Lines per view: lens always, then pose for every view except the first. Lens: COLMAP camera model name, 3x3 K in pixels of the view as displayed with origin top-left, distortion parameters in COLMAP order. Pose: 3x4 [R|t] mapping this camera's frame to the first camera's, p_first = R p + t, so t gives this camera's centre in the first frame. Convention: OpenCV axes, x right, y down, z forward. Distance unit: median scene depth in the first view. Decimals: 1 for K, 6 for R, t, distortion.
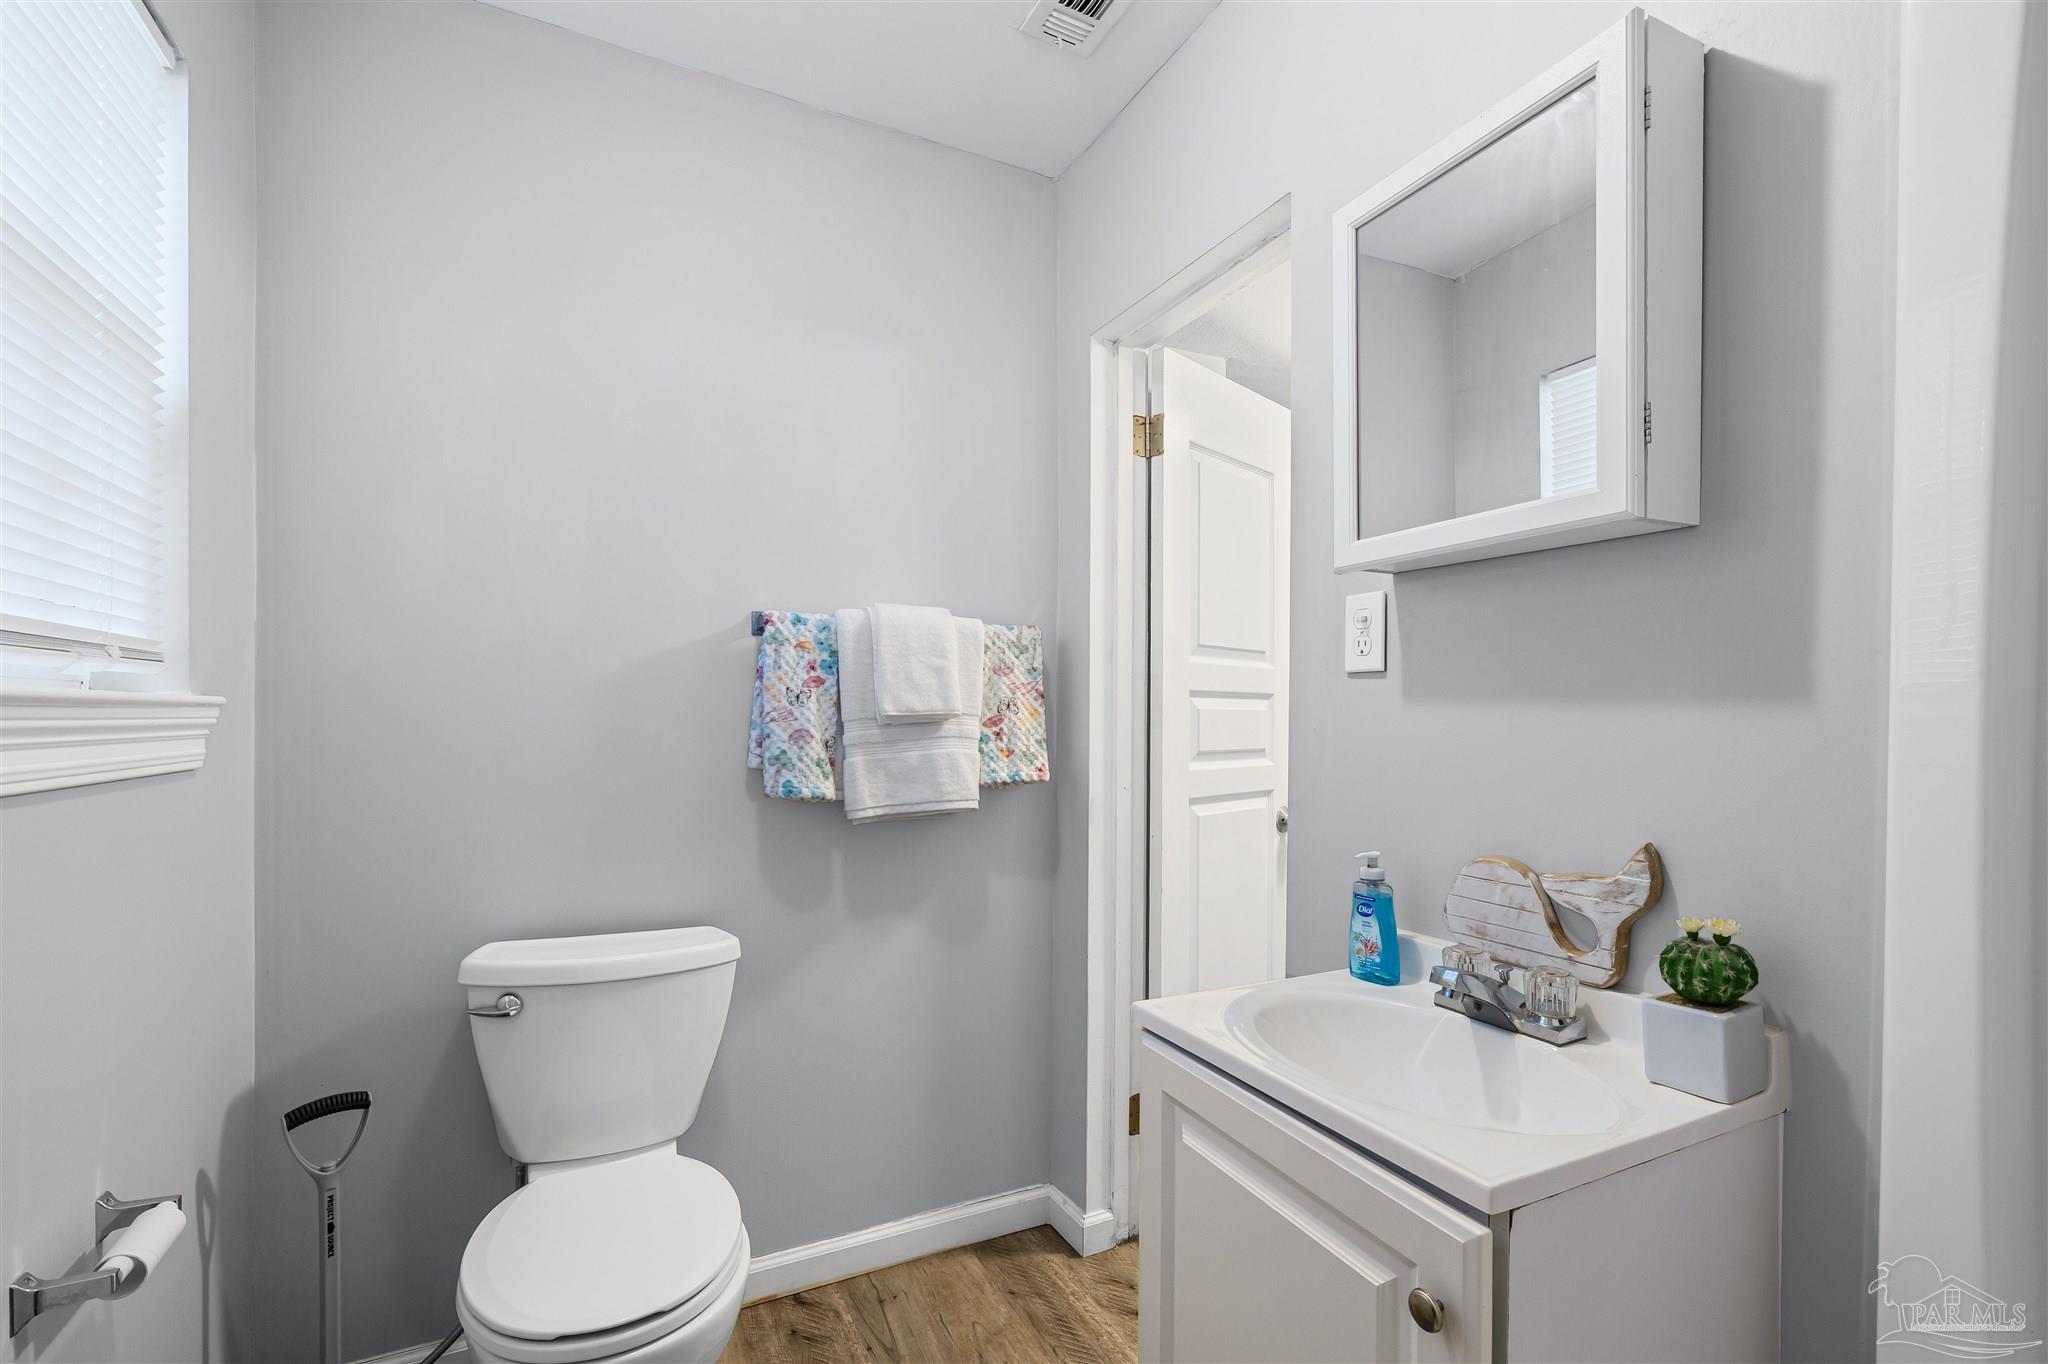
lens RADIAL K [[875.0, 0, 1015.9], [0, 875.0, 720.3], [0, 0, 1]] dist [0.002568, -0.000124]
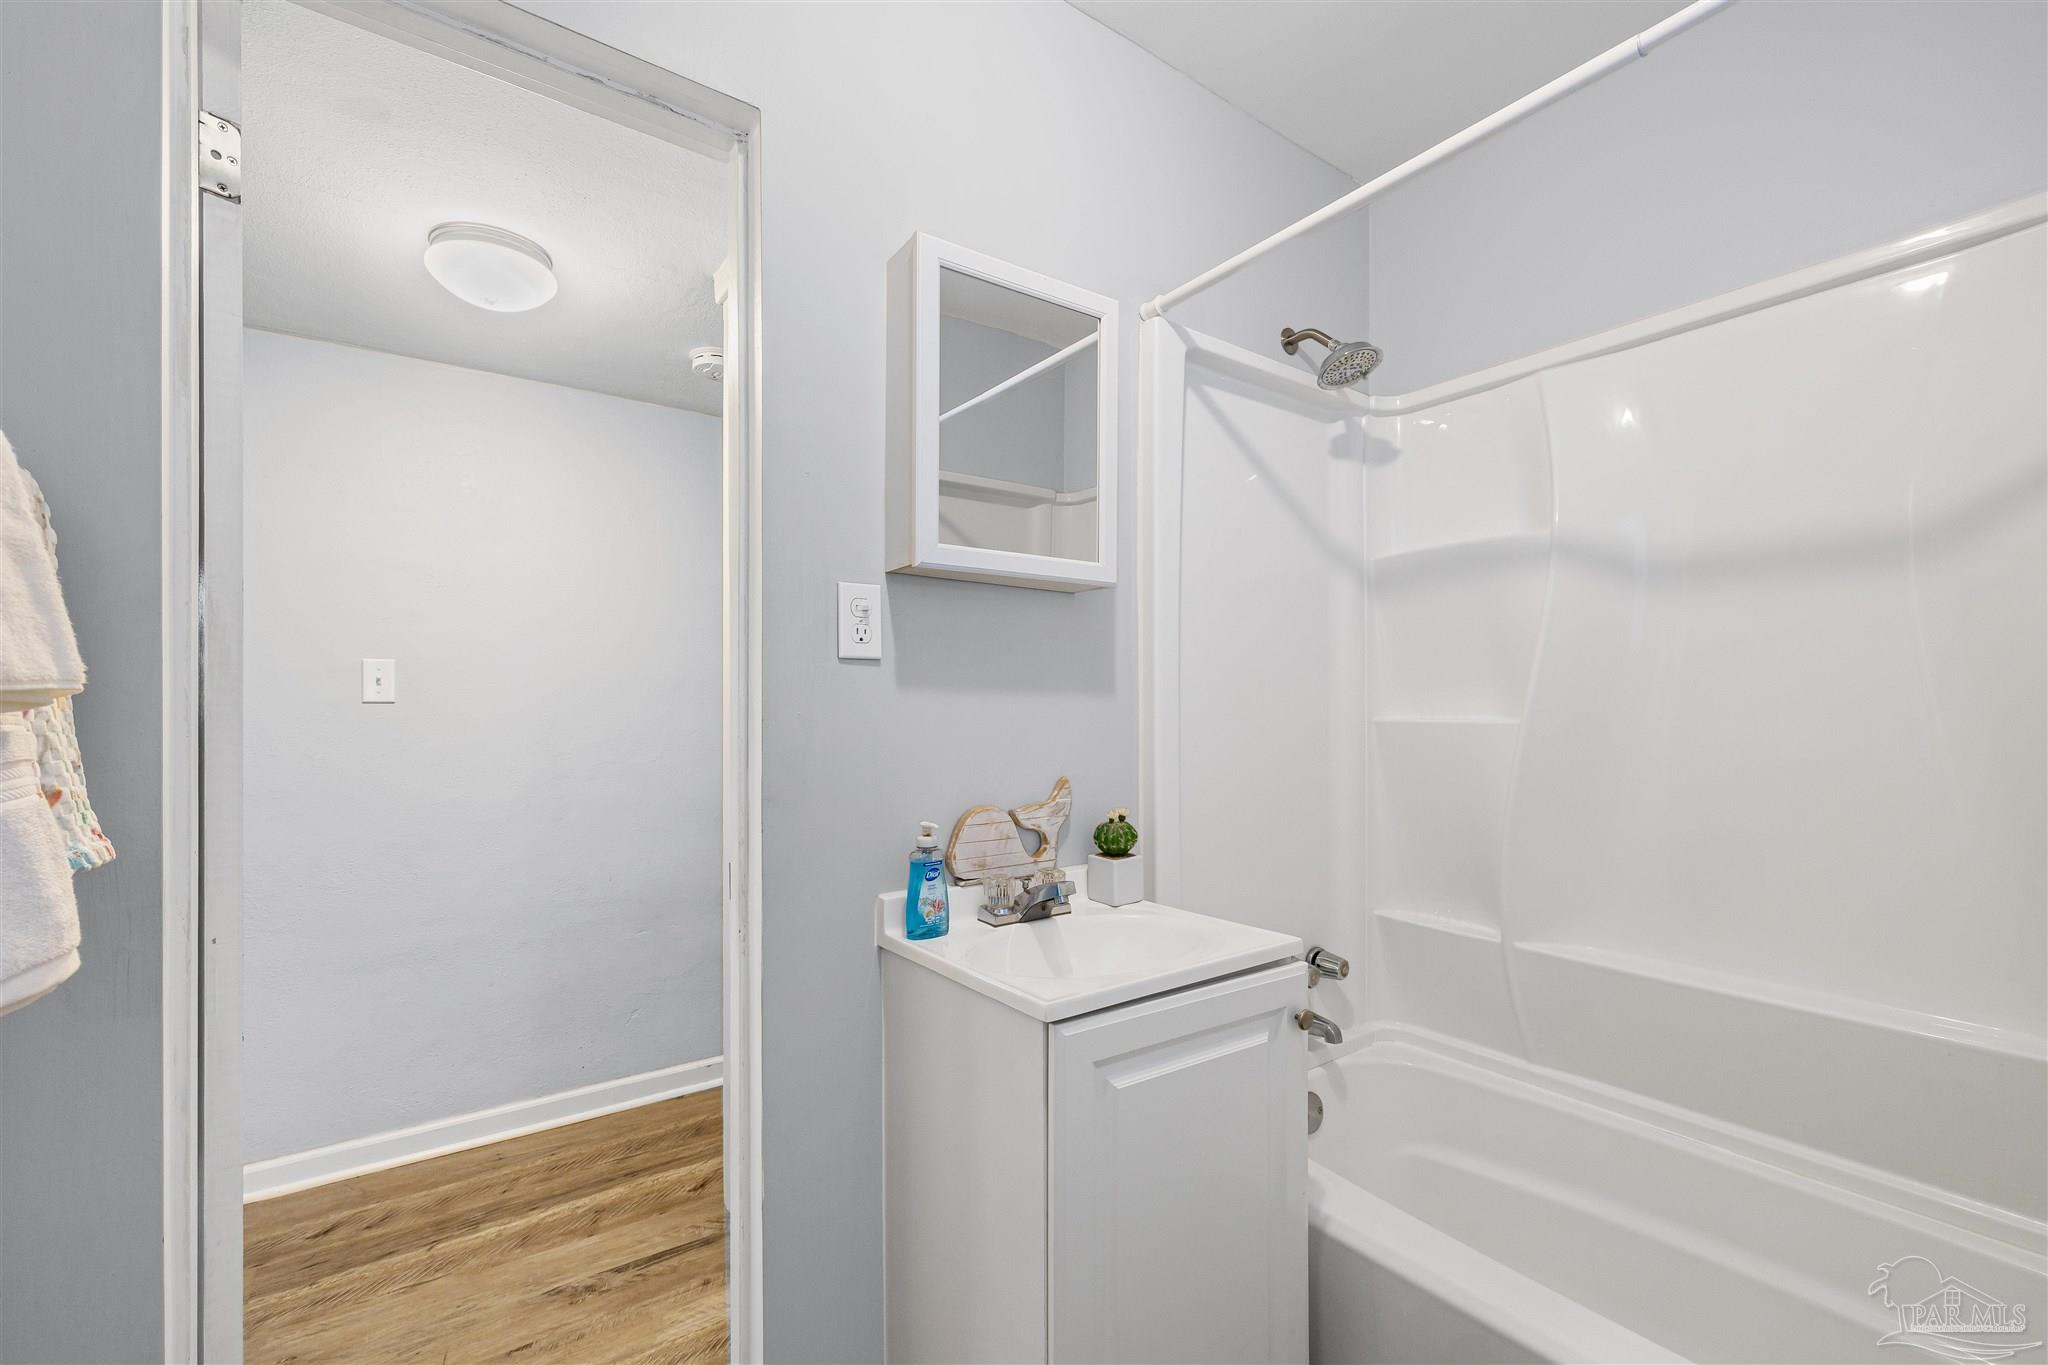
lens RADIAL K [[875.0, 0, 1024.6], [0, 875.0, 693.3], [0, 0, 1]] dist [0.002568, -0.000124]
pose [[-0.168953, 0.010938, 0.985563, -0.779888], [0.009135, 0.999913, -0.009531, -0.003057], [-0.985582, 0.007393, -0.169038, 1.159814]]
